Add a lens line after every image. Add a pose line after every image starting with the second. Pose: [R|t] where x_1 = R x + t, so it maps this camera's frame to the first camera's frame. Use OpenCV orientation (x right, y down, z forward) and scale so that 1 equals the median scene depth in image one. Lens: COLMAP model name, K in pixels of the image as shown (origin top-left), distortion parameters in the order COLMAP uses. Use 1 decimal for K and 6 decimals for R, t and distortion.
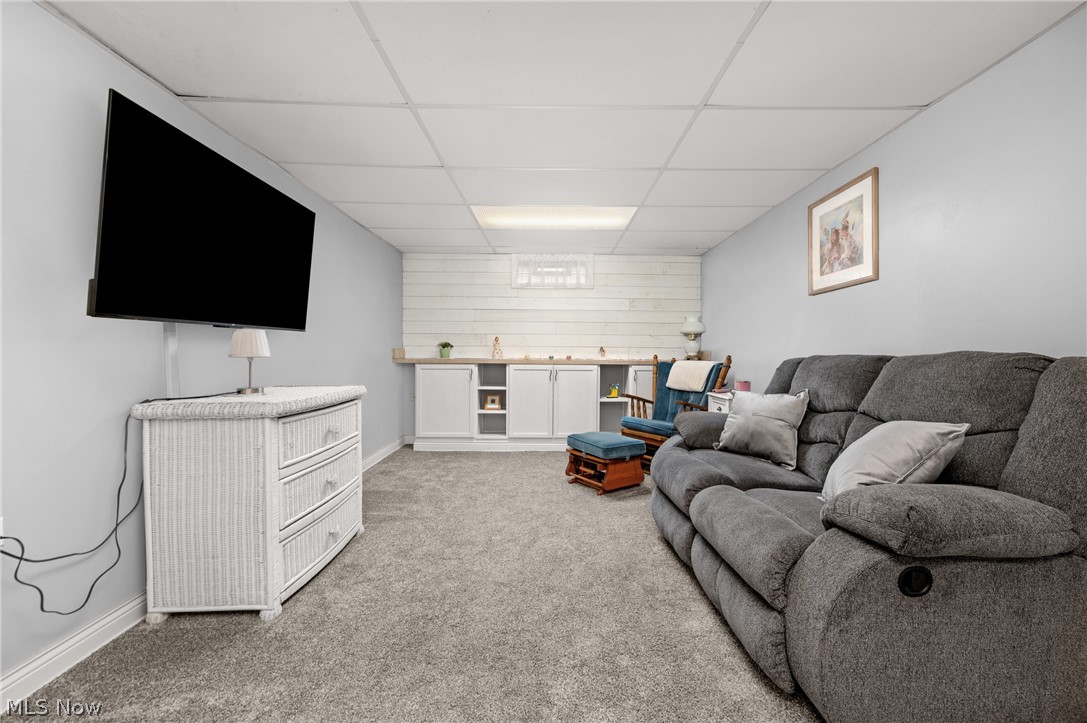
lens RADIAL K [[432.1, 0, 560.0], [0, 432.1, 363.1], [0, 0, 1]] dist [0.010883, -0.000073]
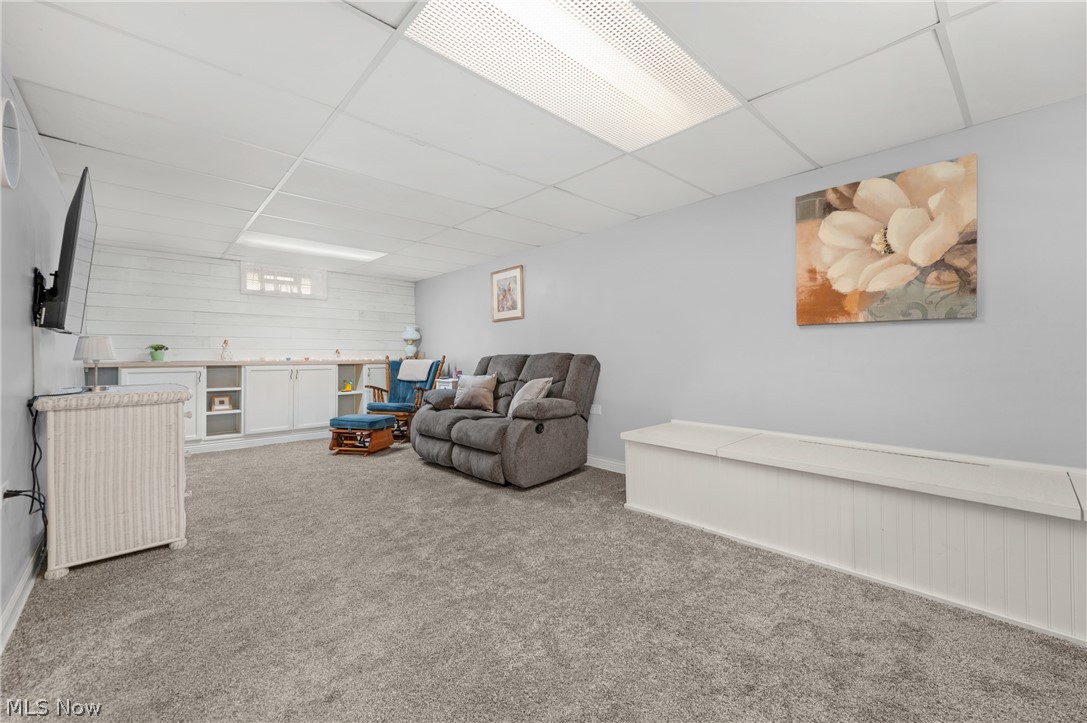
lens RADIAL K [[432.1, 0, 560.0], [0, 432.1, 363.1], [0, 0, 1]] dist [0.010883, -0.000073]
pose [[0.741004, -0.021245, 0.671164, -0.492526], [0.023536, 0.999707, 0.005659, 0.015589], [-0.671088, 0.011603, 0.741287, -0.601329]]
